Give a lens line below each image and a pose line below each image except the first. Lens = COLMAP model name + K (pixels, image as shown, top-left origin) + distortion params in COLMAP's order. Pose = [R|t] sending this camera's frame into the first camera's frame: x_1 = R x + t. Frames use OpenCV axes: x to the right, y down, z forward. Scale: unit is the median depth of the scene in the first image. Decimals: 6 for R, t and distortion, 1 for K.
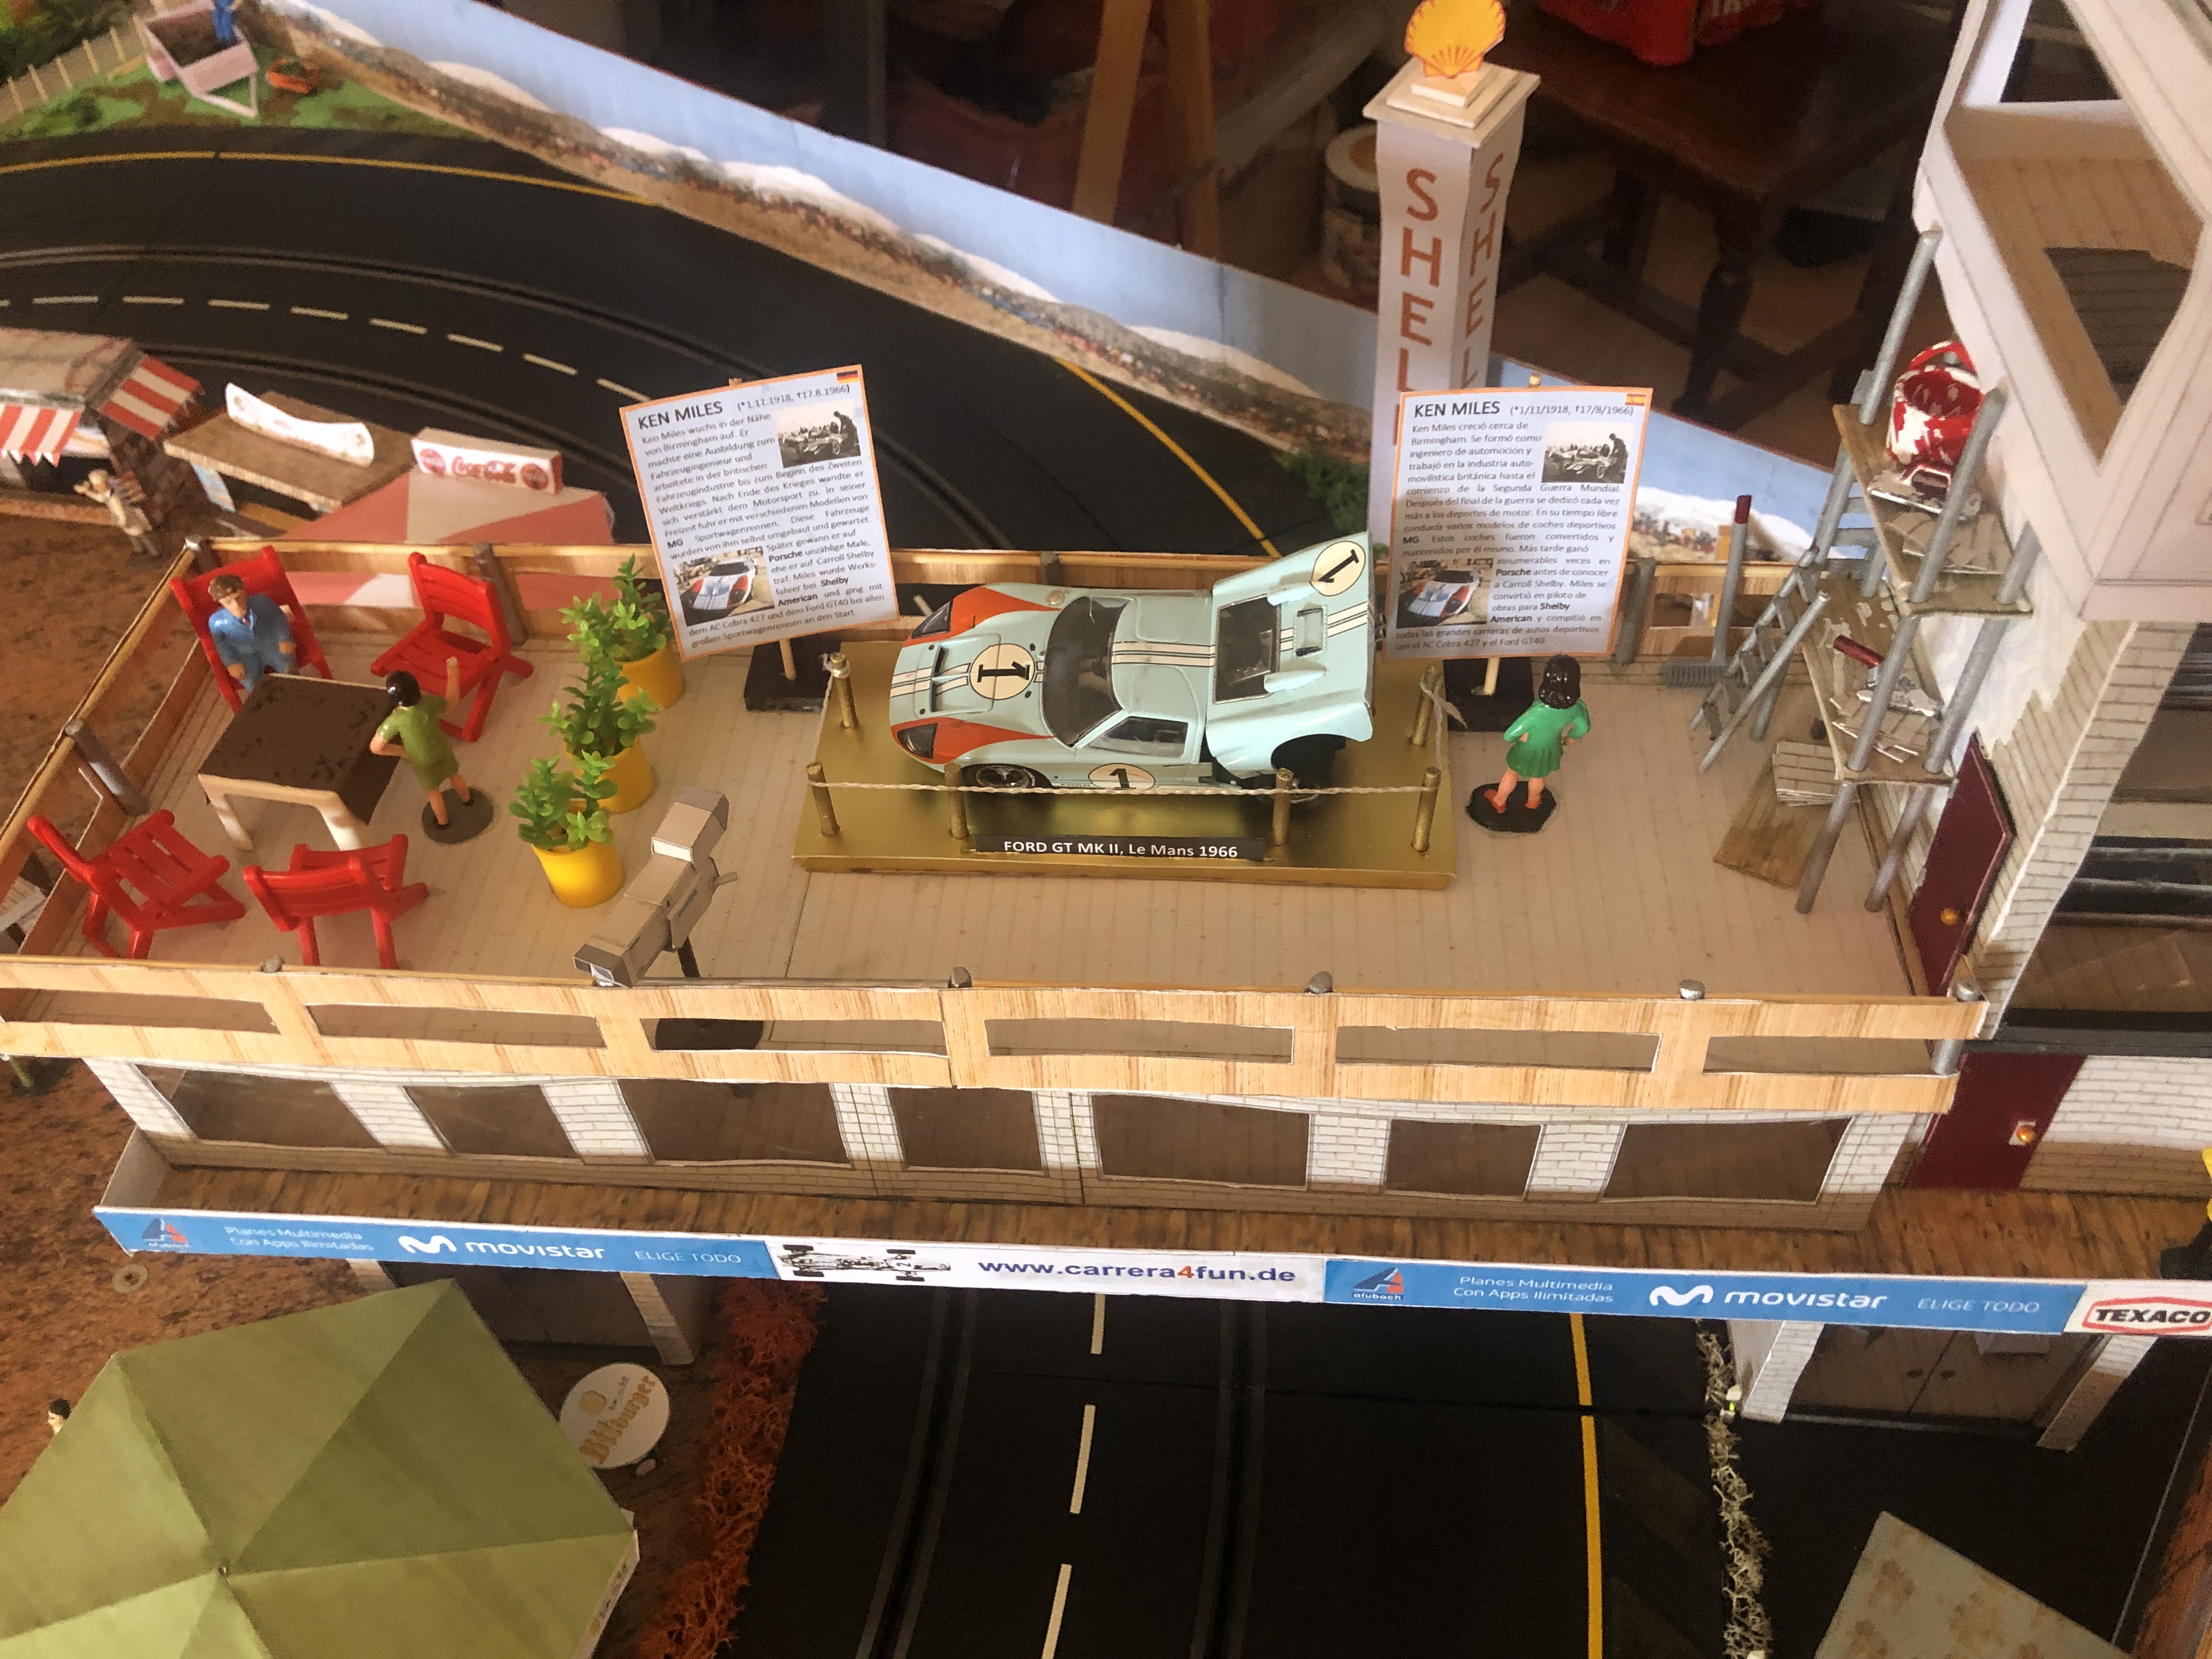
lens RADIAL K [[1847.9, 0, 1079.9], [0, 1847.9, 826.9], [0, 0, 1]] dist [0.004001, -0.015607]
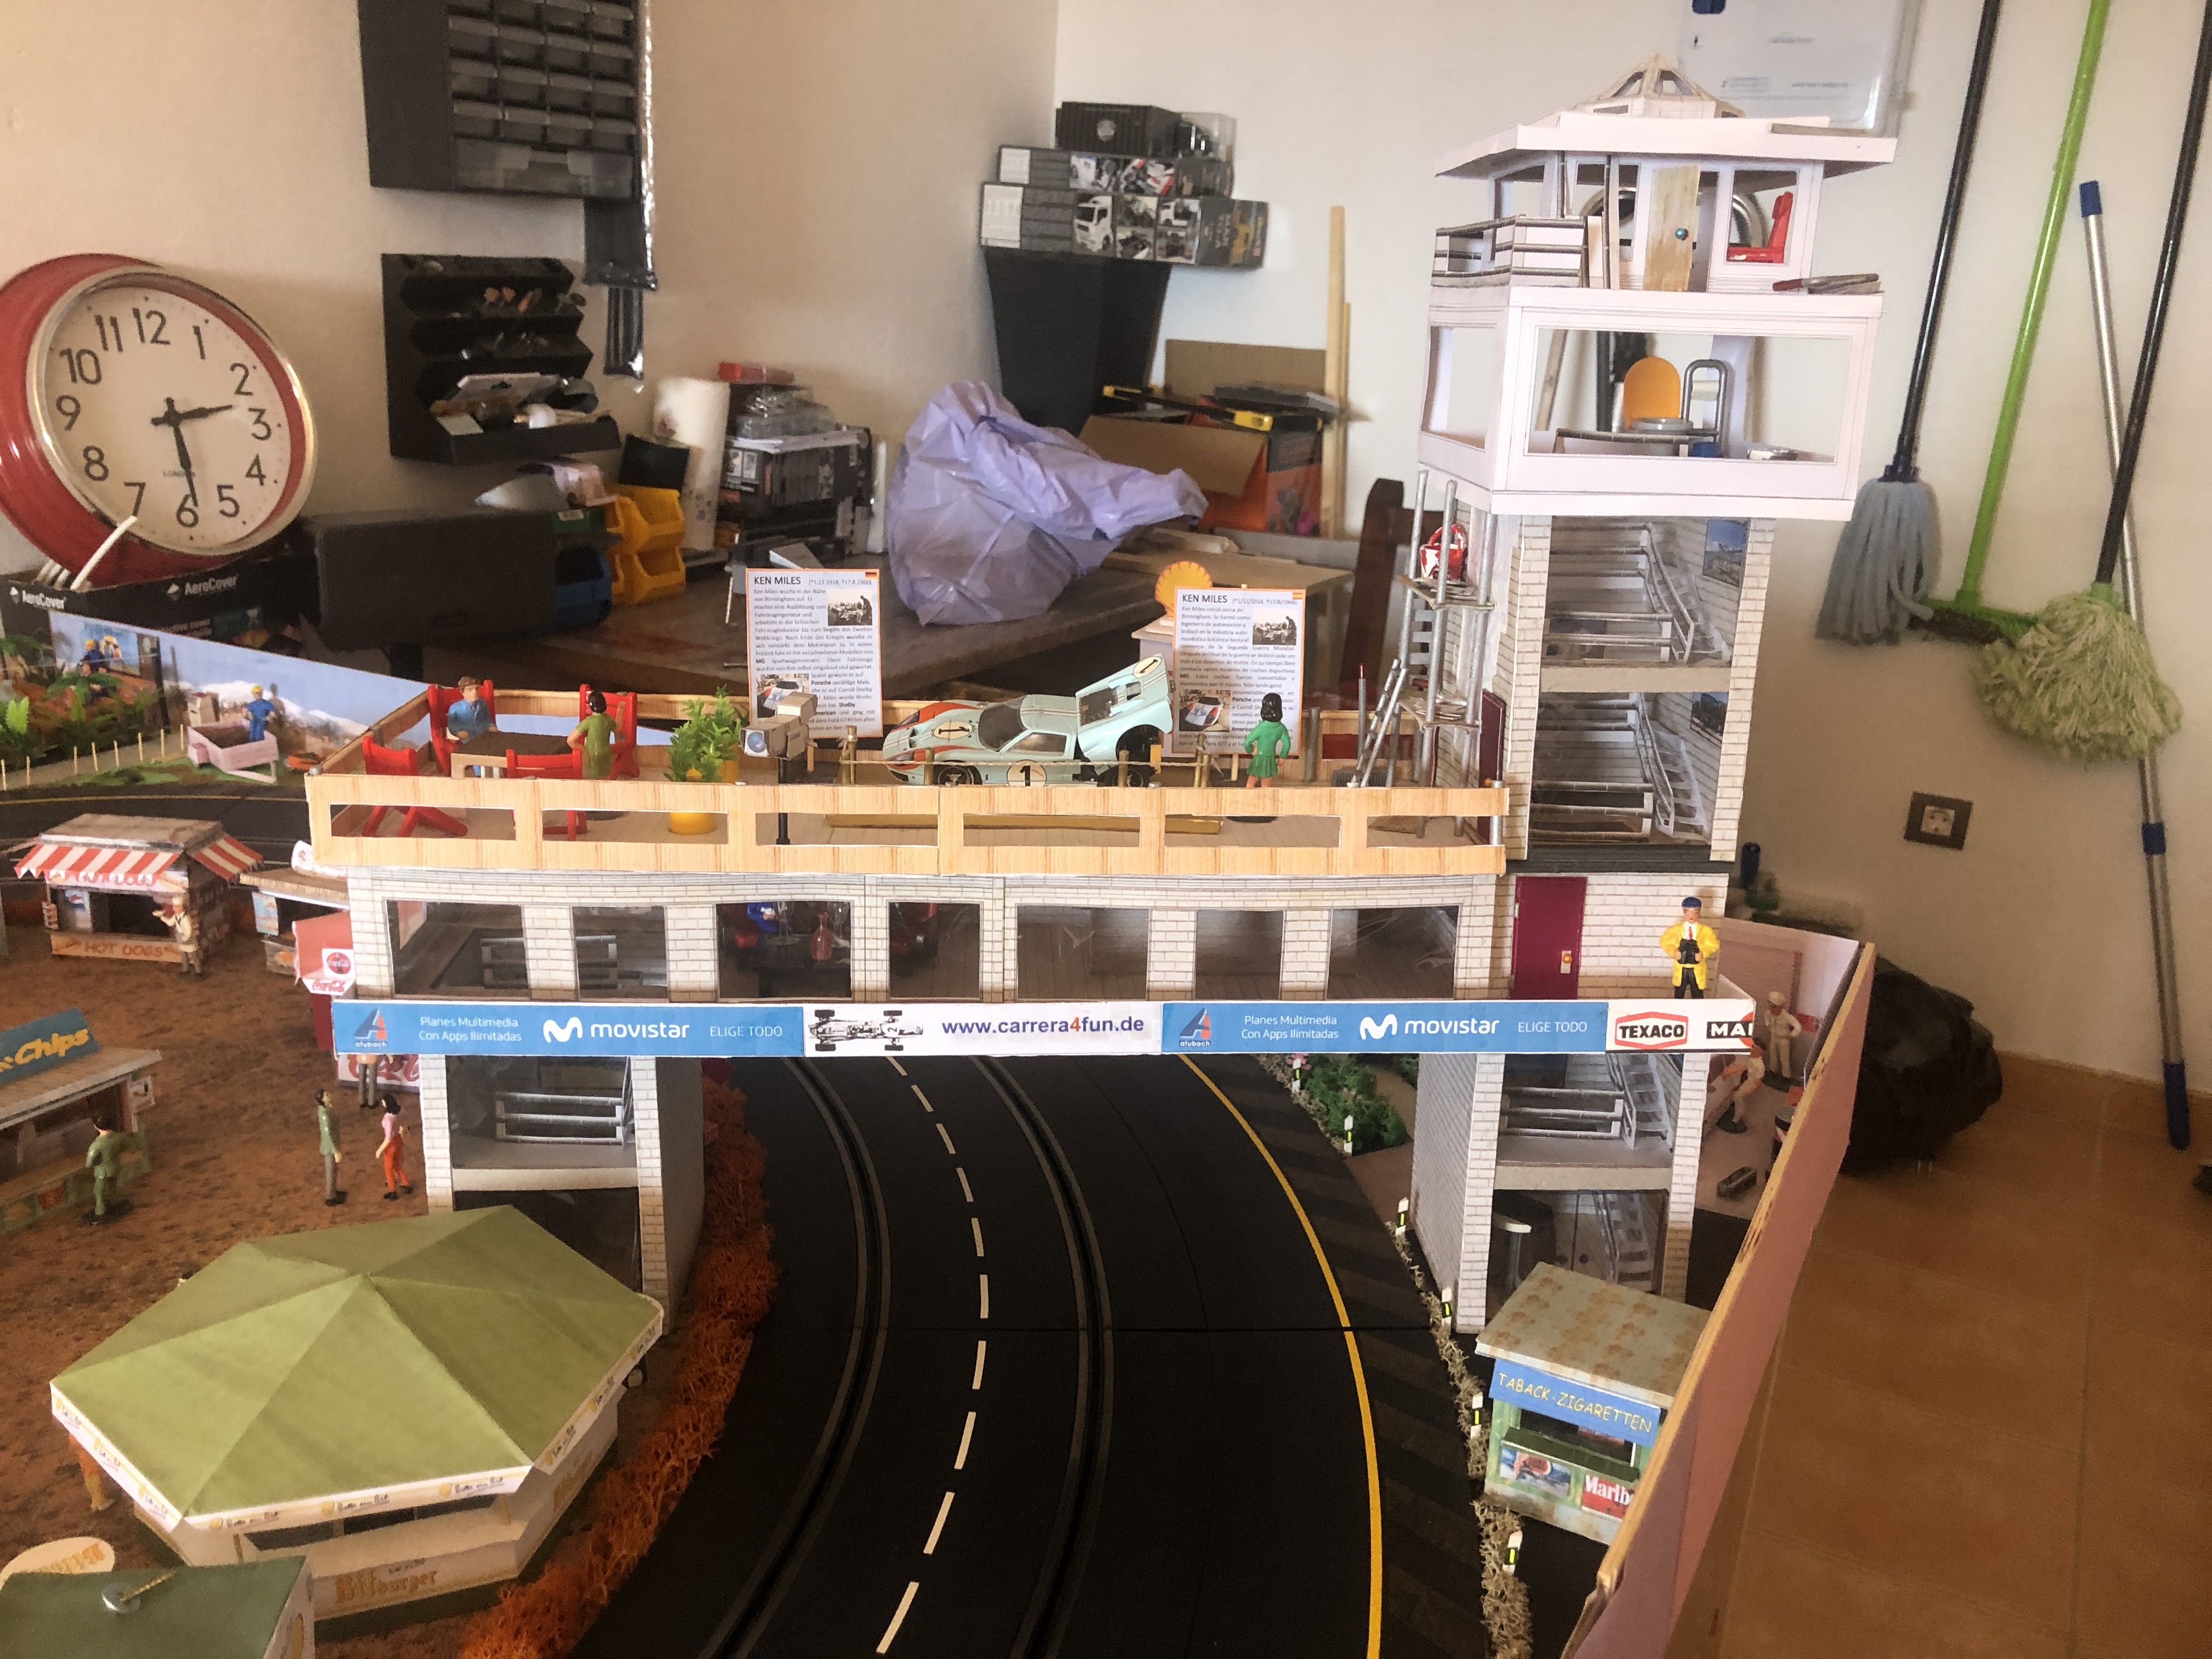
lens RADIAL K [[1845.0, 0, 1106.0], [0, 1845.0, 829.5], [0, 0, 1]] dist [0.006346, -0.014667]
pose [[0.987599, 0.042880, 0.151031, -0.154597], [0.044922, 0.844585, -0.533534, 0.899665], [-0.150436, 0.533702, 0.832185, -0.381251]]
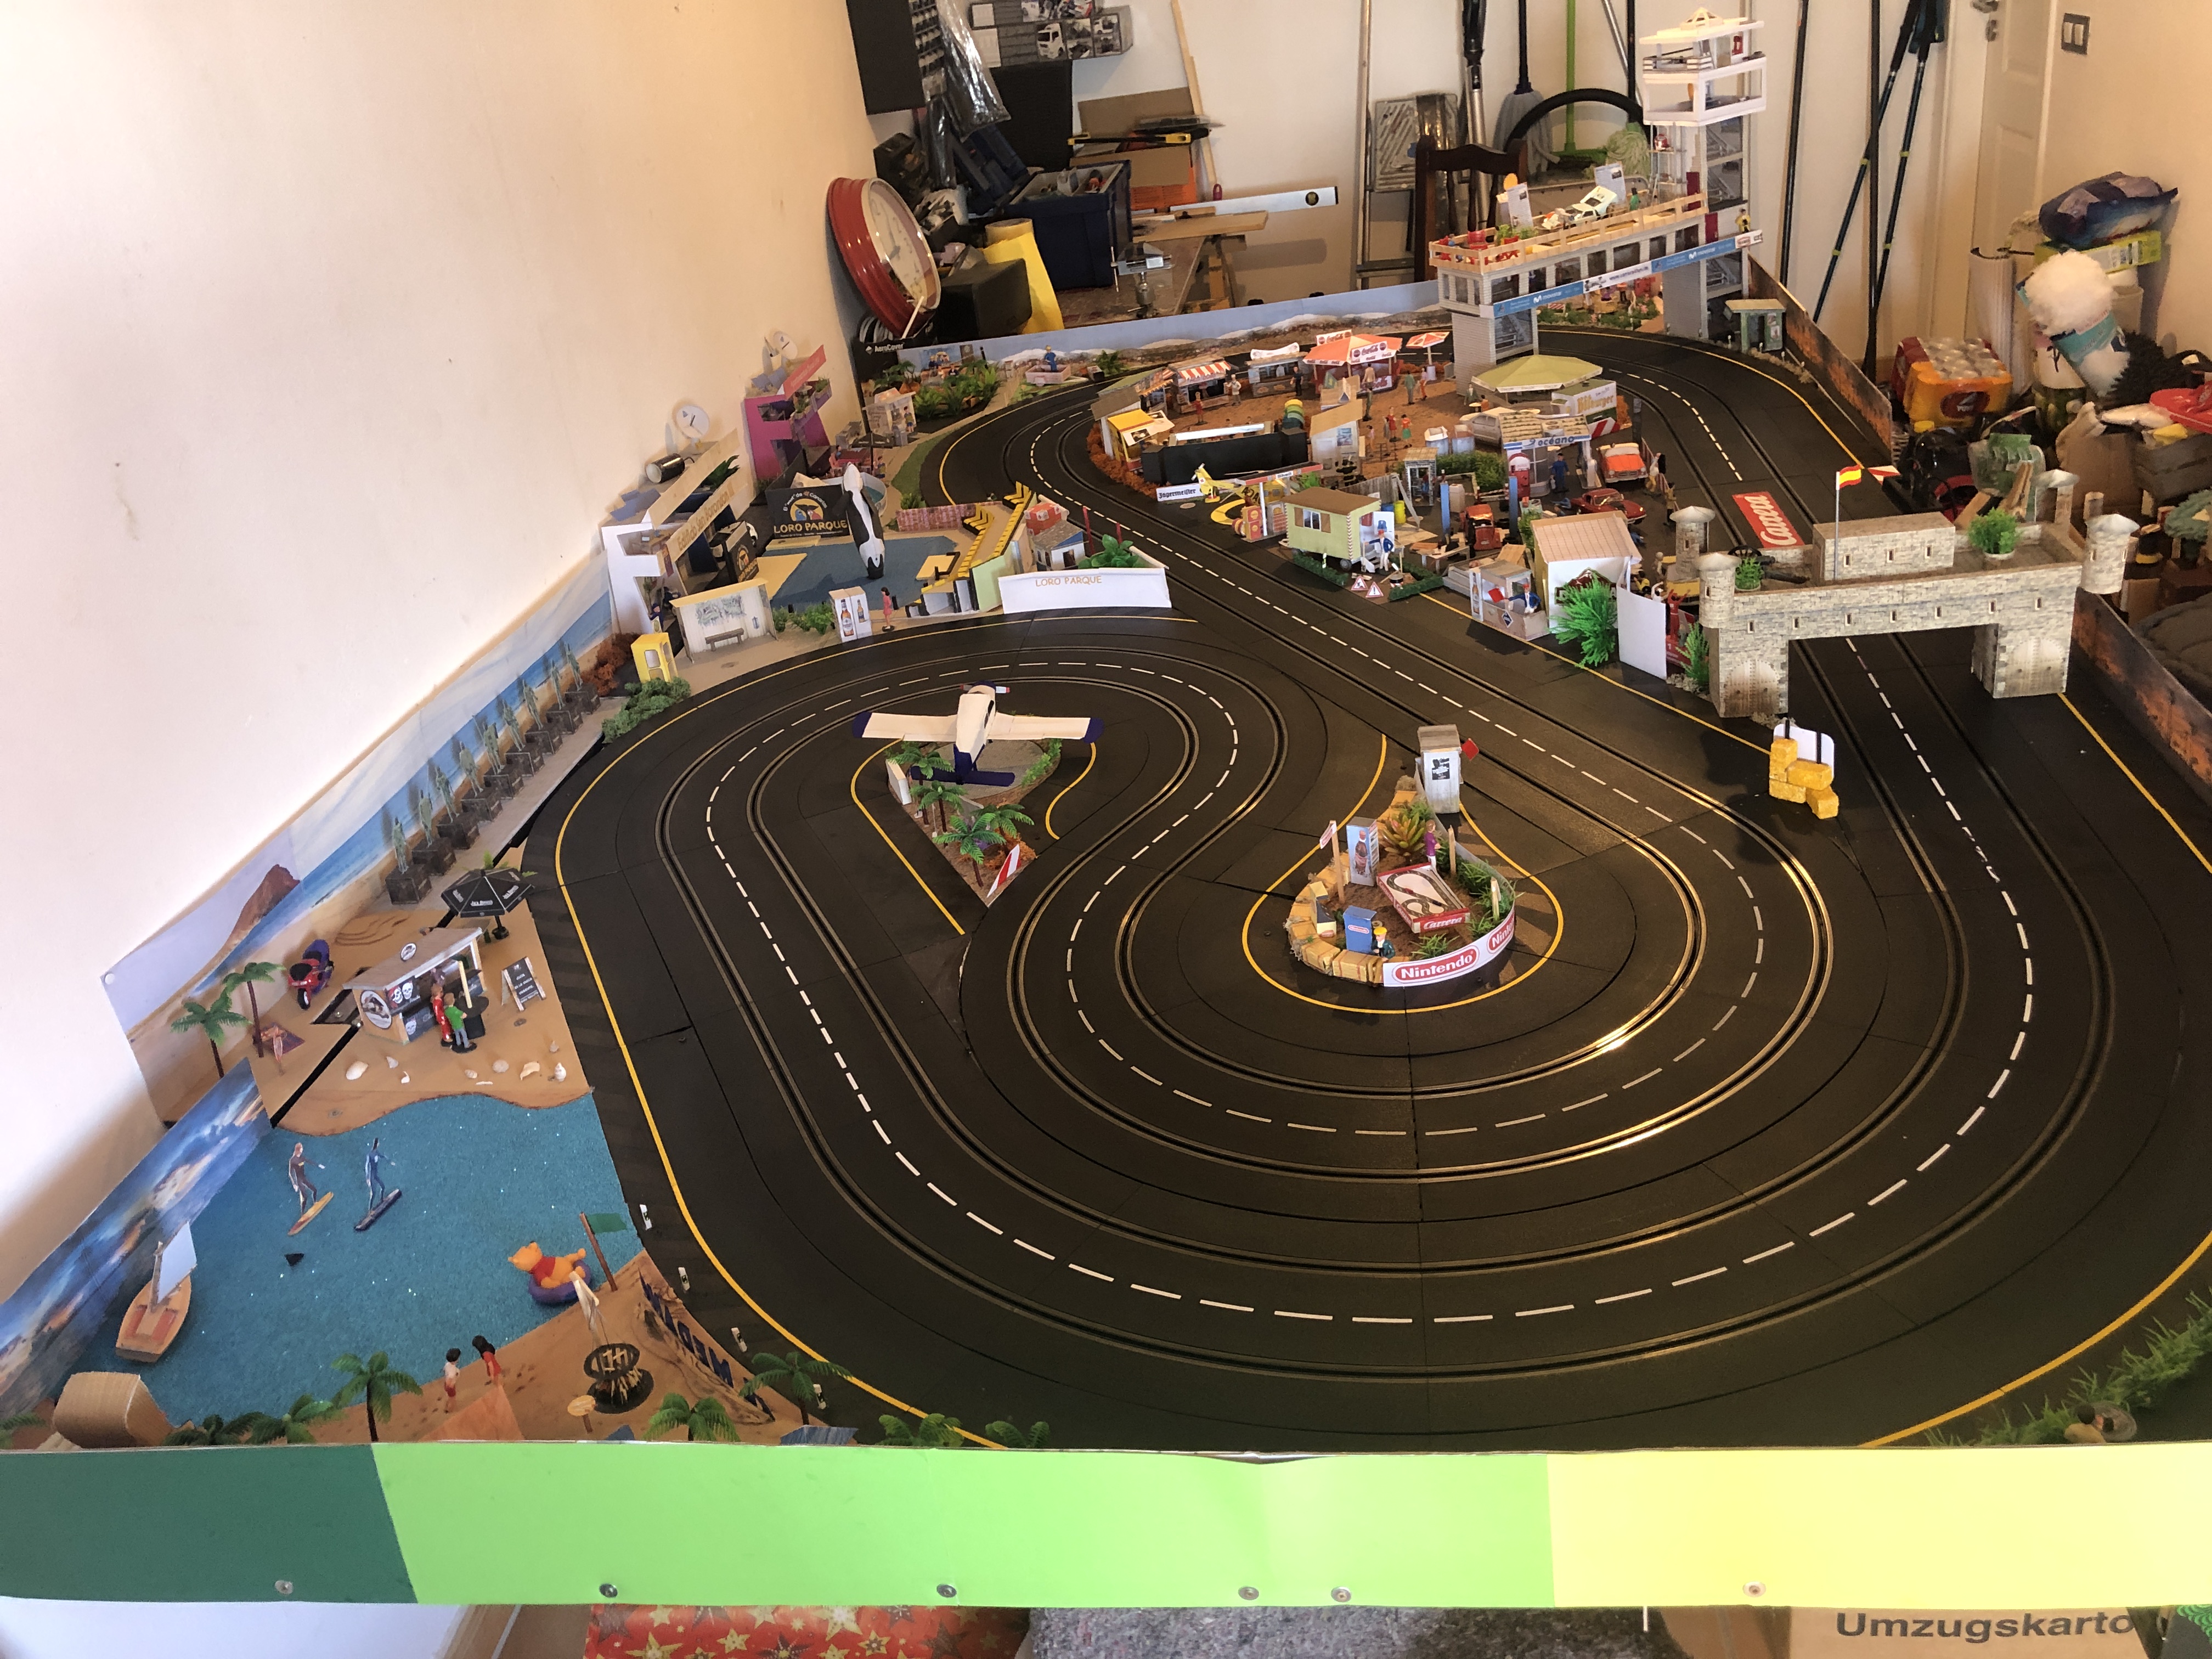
lens RADIAL K [[1845.0, 0, 1106.0], [0, 1845.0, 829.5], [0, 0, 1]] dist [0.006346, -0.014667]
pose [[0.869853, -0.291495, 0.397977, -5.489027], [0.435516, 0.832678, -0.342014, 3.669935], [-0.231692, 0.470827, 0.851258, -3.667655]]
